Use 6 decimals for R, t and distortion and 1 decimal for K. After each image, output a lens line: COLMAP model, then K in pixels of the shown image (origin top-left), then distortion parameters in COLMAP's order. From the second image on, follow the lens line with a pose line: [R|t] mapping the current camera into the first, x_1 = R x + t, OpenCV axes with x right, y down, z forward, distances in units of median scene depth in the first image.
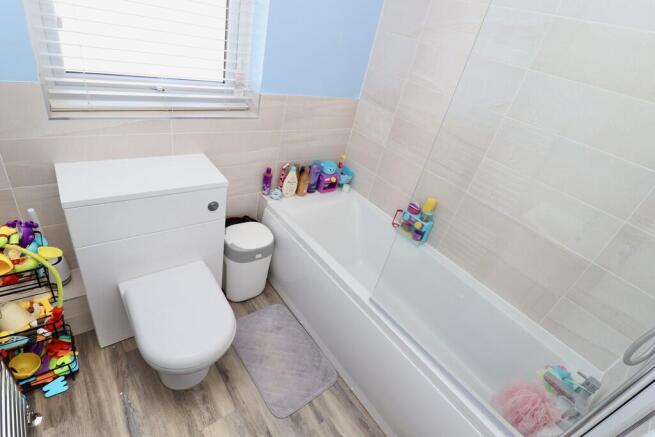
lens RADIAL K [[323.0, 0, 327.5], [0, 323.0, 218.5], [0, 0, 1]] dist [-0.000008, -0.000389]
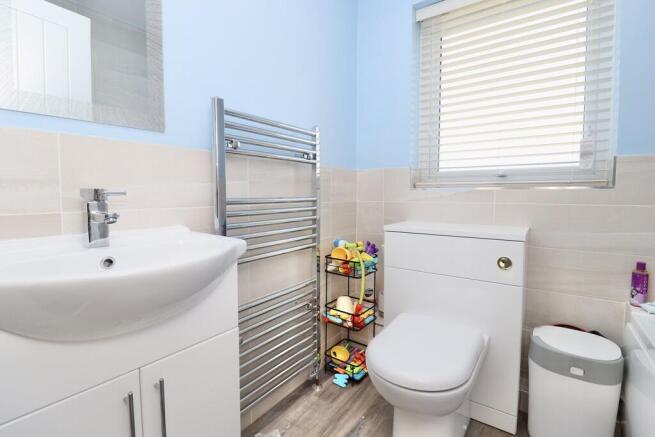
lens RADIAL K [[304.9, 0, 325.0], [0, 304.9, 213.3], [0, 0, 1]] dist [0.001729, -0.010655]
pose [[0.282495, -0.146811, -0.947968, 0.313638], [-0.457543, 0.847944, -0.267668, 0.296266], [0.843120, 0.509351, 0.172367, 0.391572]]
